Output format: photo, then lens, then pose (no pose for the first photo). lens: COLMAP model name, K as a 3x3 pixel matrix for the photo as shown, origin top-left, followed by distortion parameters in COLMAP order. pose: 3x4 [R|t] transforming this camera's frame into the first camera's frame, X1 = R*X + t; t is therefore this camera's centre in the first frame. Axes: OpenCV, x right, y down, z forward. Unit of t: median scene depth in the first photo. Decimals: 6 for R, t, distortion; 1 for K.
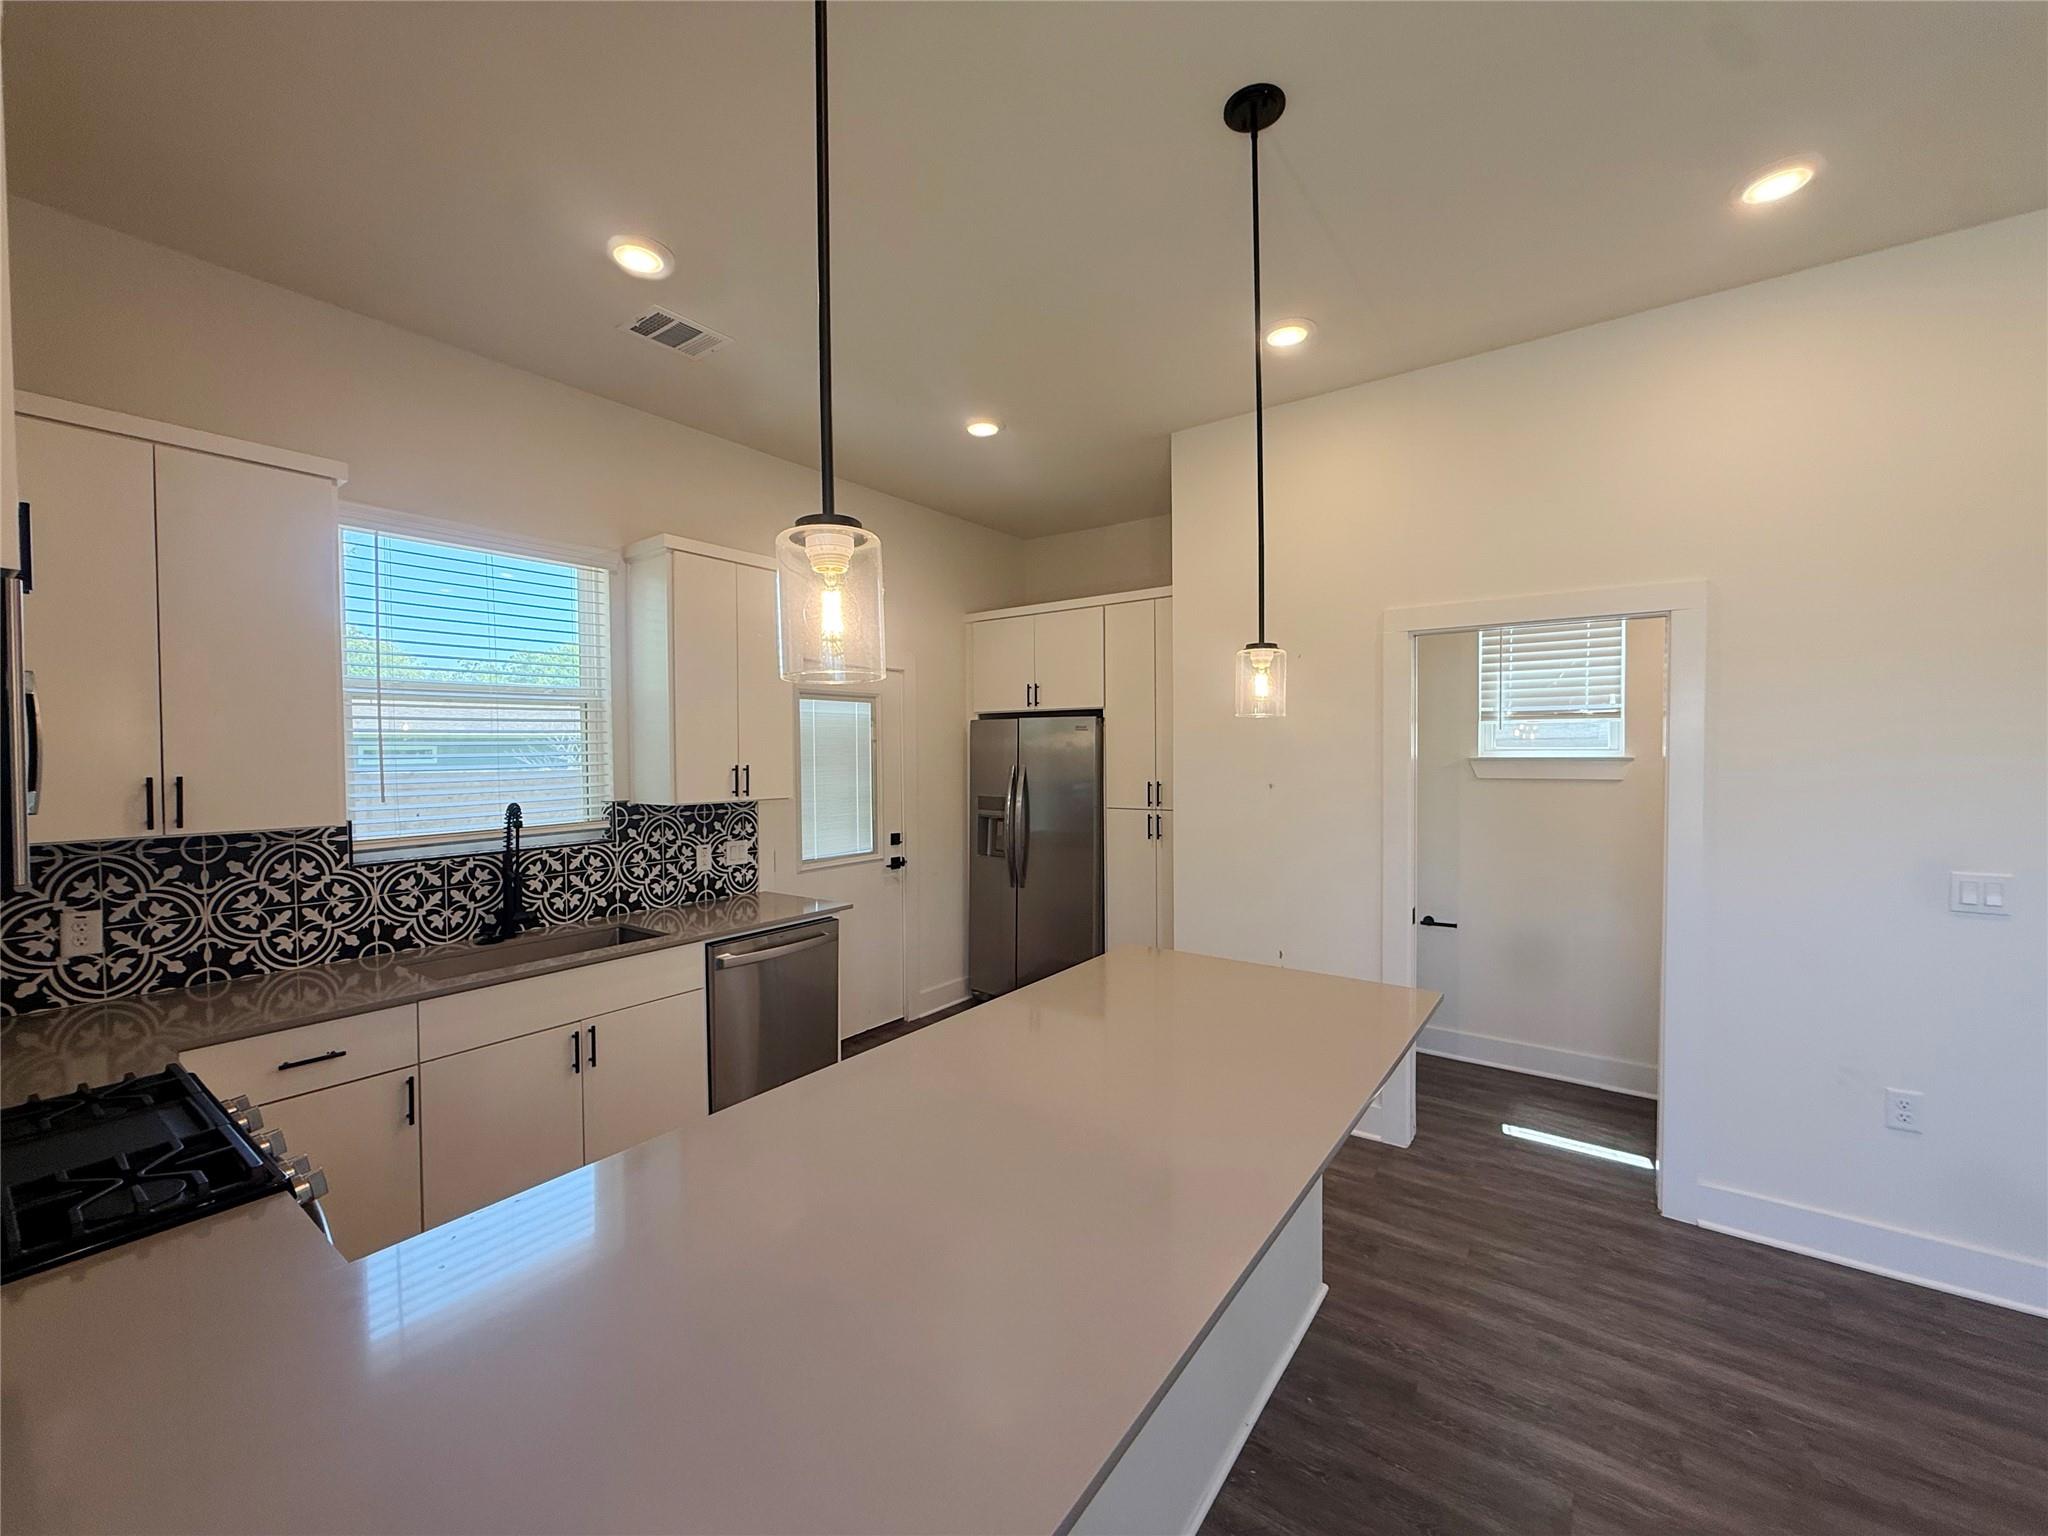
lens RADIAL K [[822.1, 0, 1008.3], [0, 822.1, 777.1], [0, 0, 1]] dist [0.008453, -0.000096]
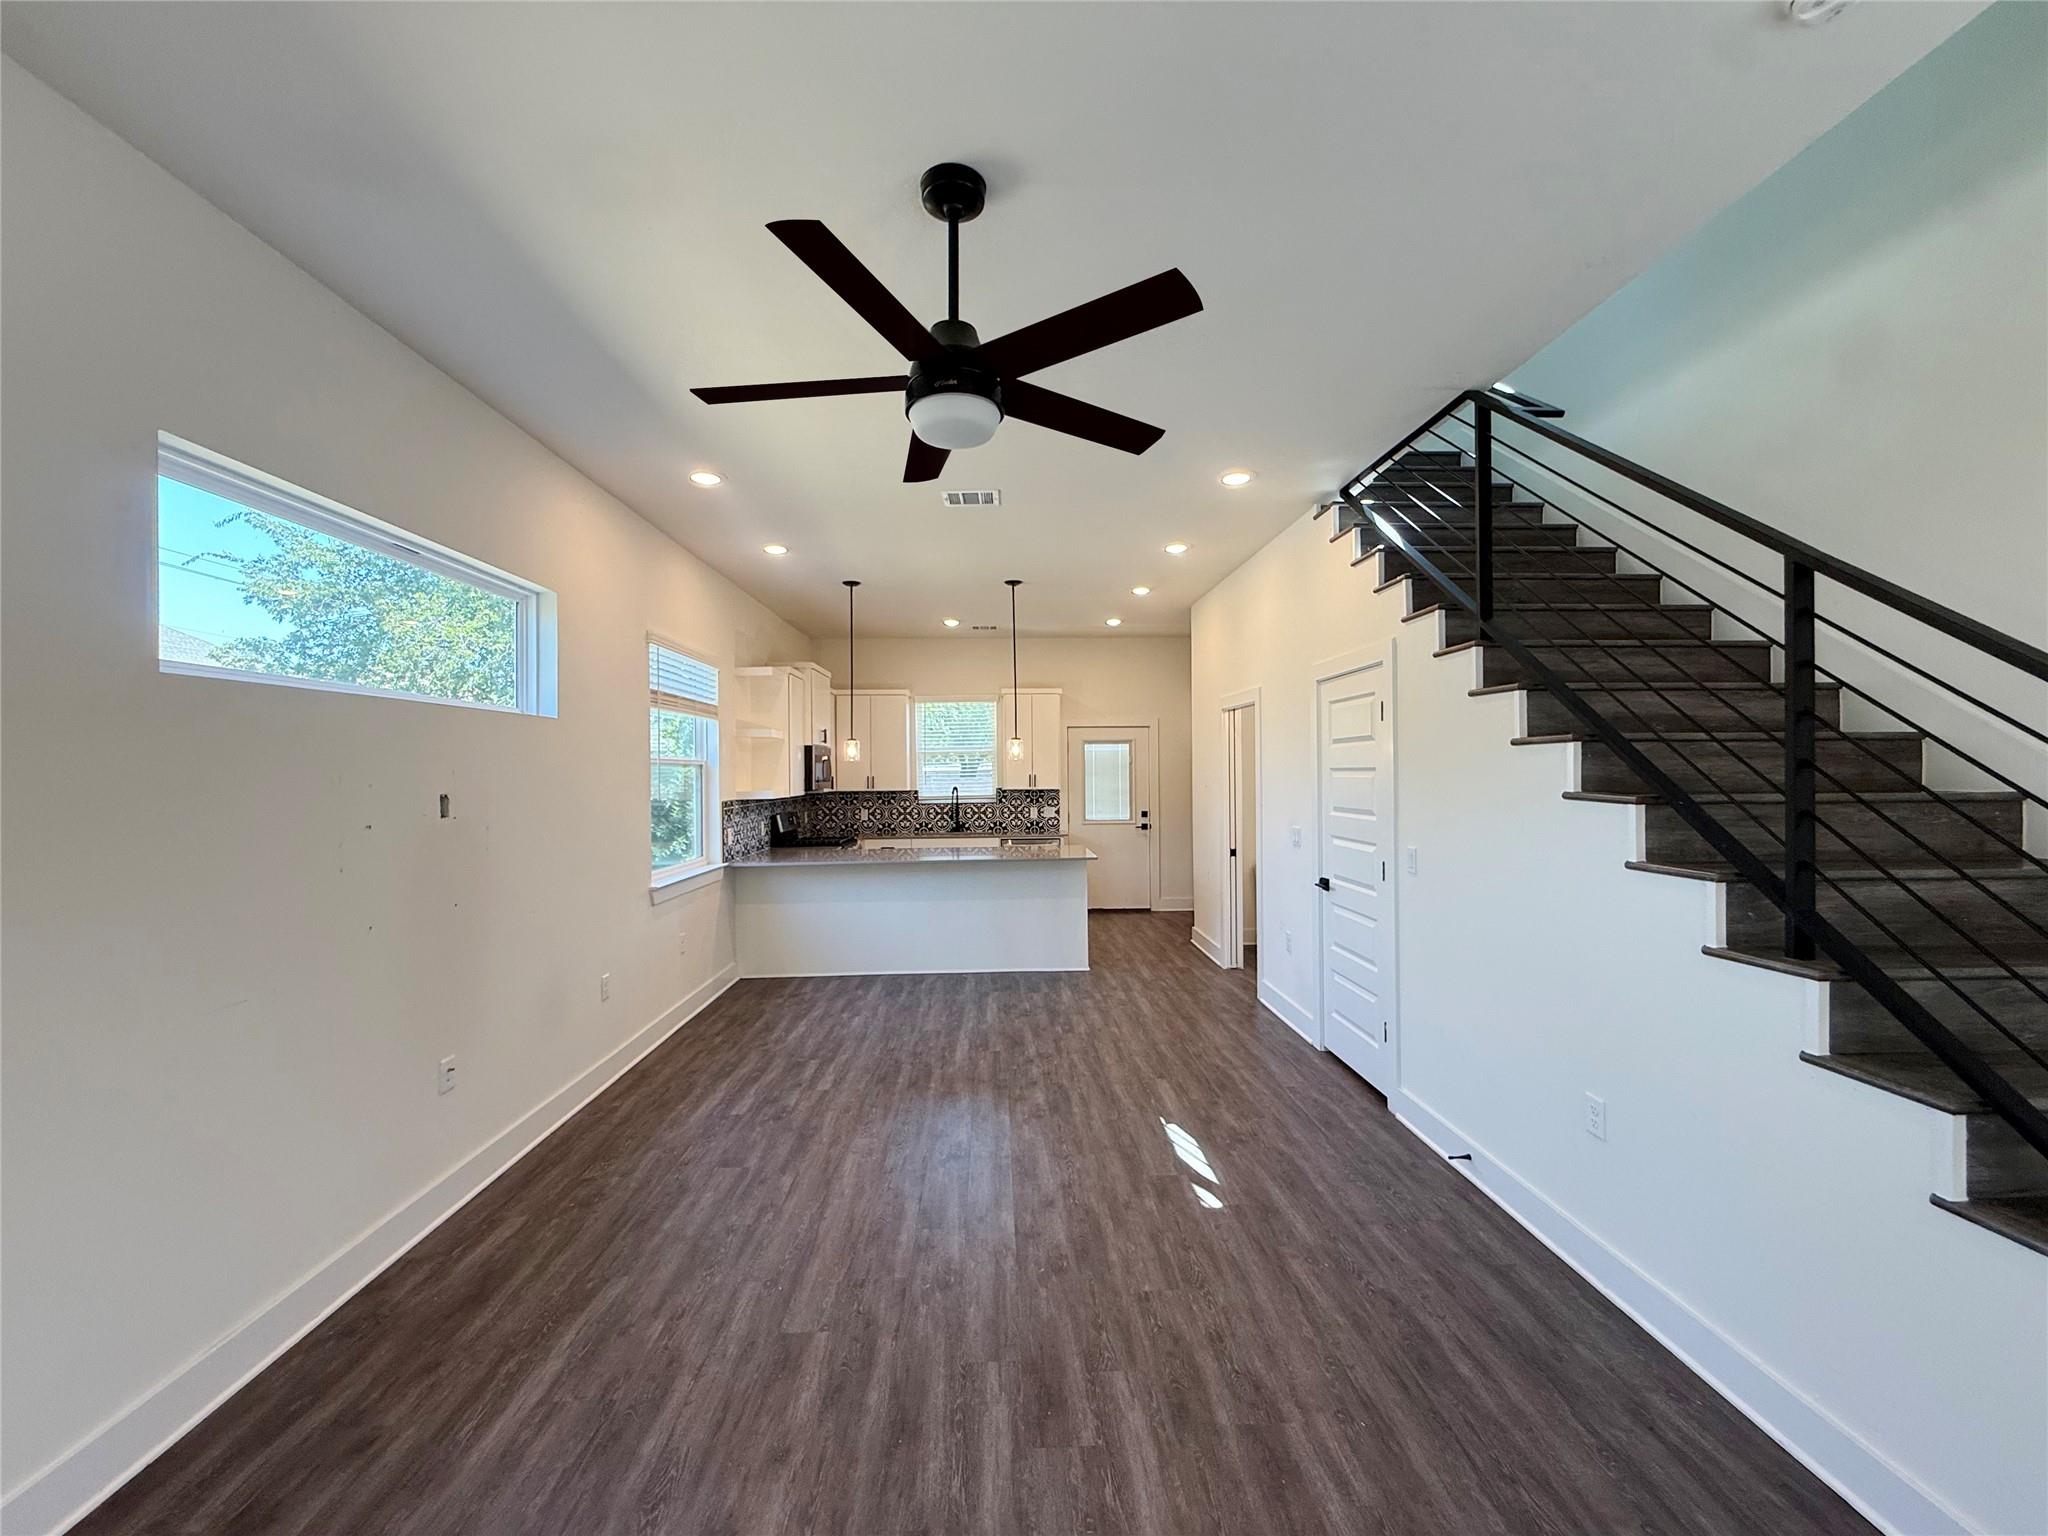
lens RADIAL K [[822.1, 0, 1007.7], [0, 822.1, 770.8], [0, 0, 1]] dist [0.008453, -0.000096]
pose [[0.614513, 0.001989, -0.788904, 1.629035], [-0.020733, 0.999692, -0.013629, 0.010206], [0.788634, 0.024731, 0.614365, -0.601534]]
